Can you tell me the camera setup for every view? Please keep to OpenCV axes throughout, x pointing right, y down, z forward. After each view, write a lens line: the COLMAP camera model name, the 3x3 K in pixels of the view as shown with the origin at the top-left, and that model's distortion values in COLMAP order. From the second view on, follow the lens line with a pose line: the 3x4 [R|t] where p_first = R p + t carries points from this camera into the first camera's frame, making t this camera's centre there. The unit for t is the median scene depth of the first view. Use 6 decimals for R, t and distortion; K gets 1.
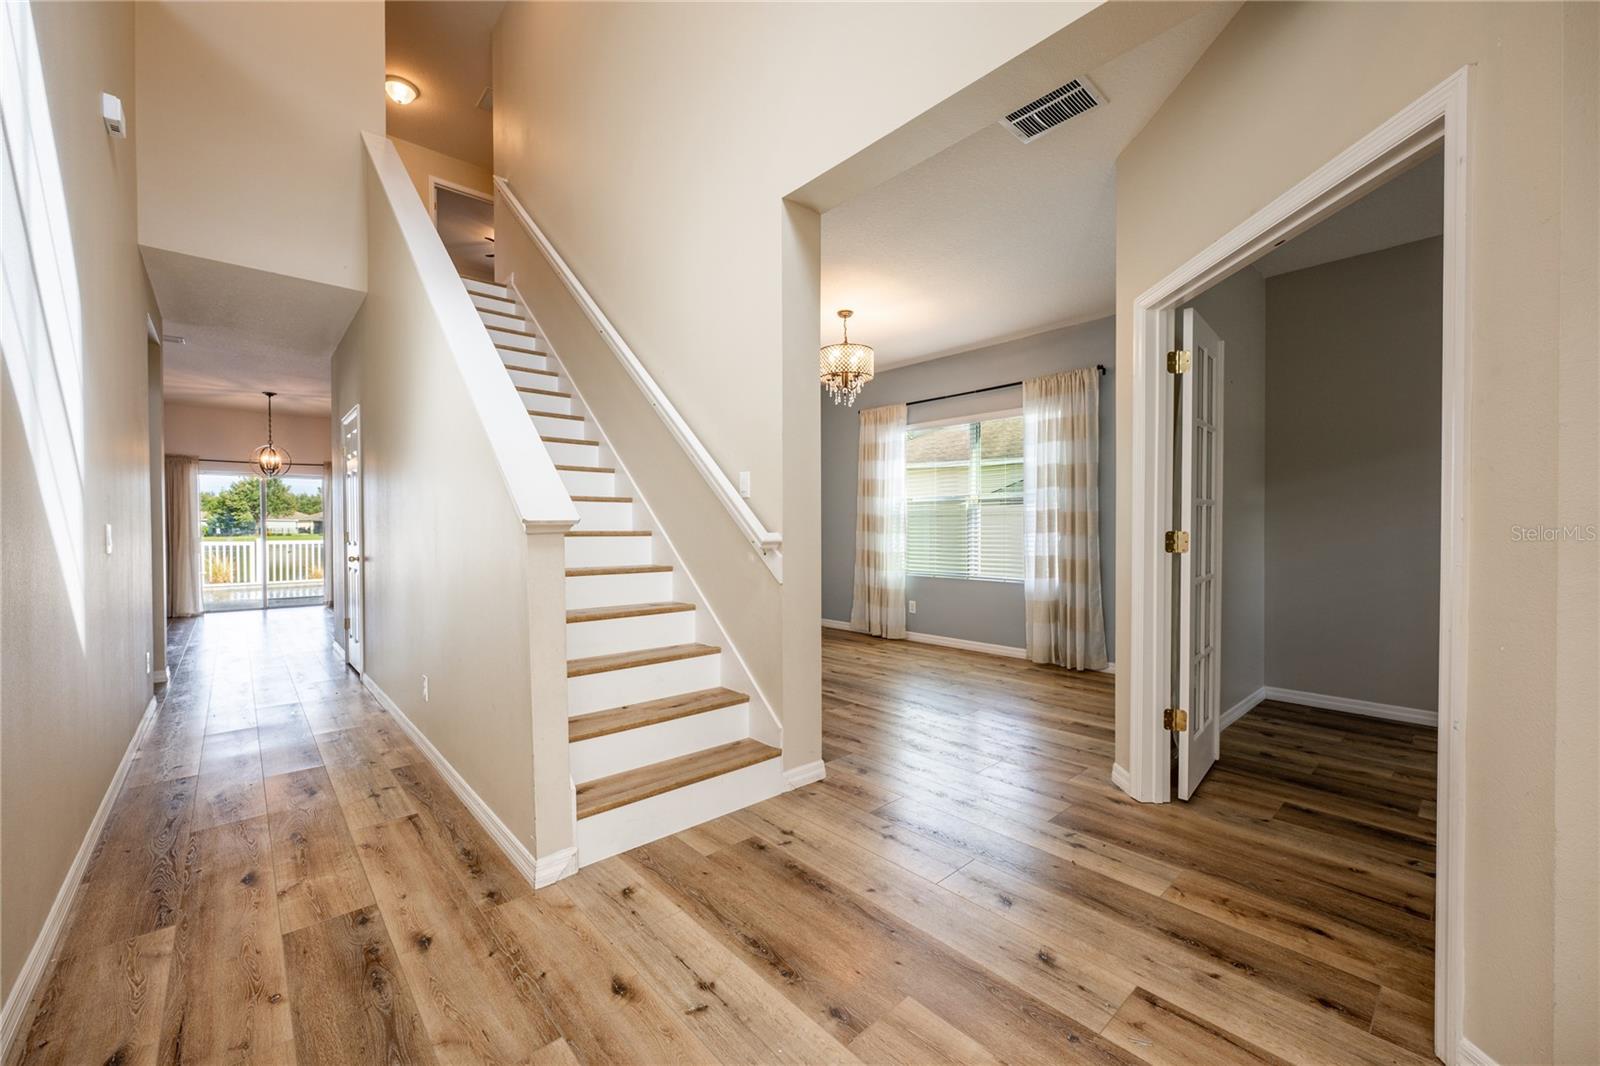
lens RADIAL K [[628.1, 0, 801.4], [0, 628.1, 528.6], [0, 0, 1]] dist [-0.000707, 0.000095]
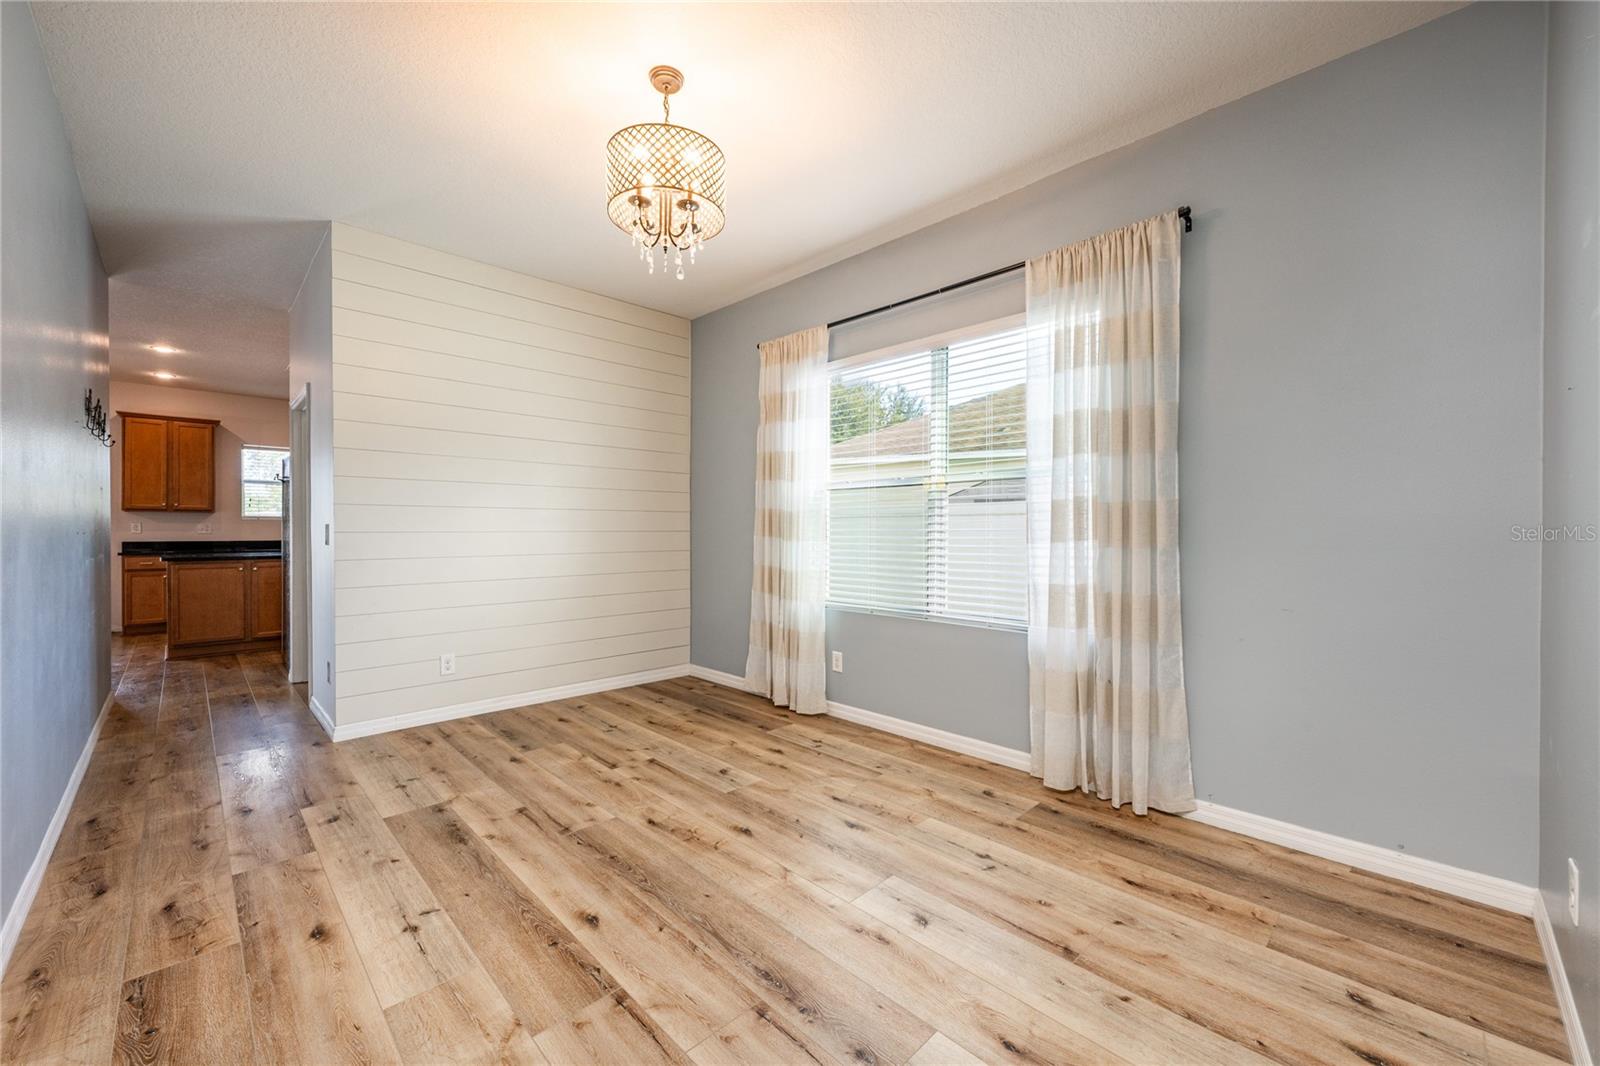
lens RADIAL K [[628.1, 0, 798.4], [0, 628.1, 534.6], [0, 0, 1]] dist [-0.000707, 0.000095]
pose [[0.999149, -0.000199, 0.041252, 0.128165], [-0.000220, 0.999949, 0.010144, -0.004100], [-0.041251, -0.010145, 0.999097, 0.444945]]
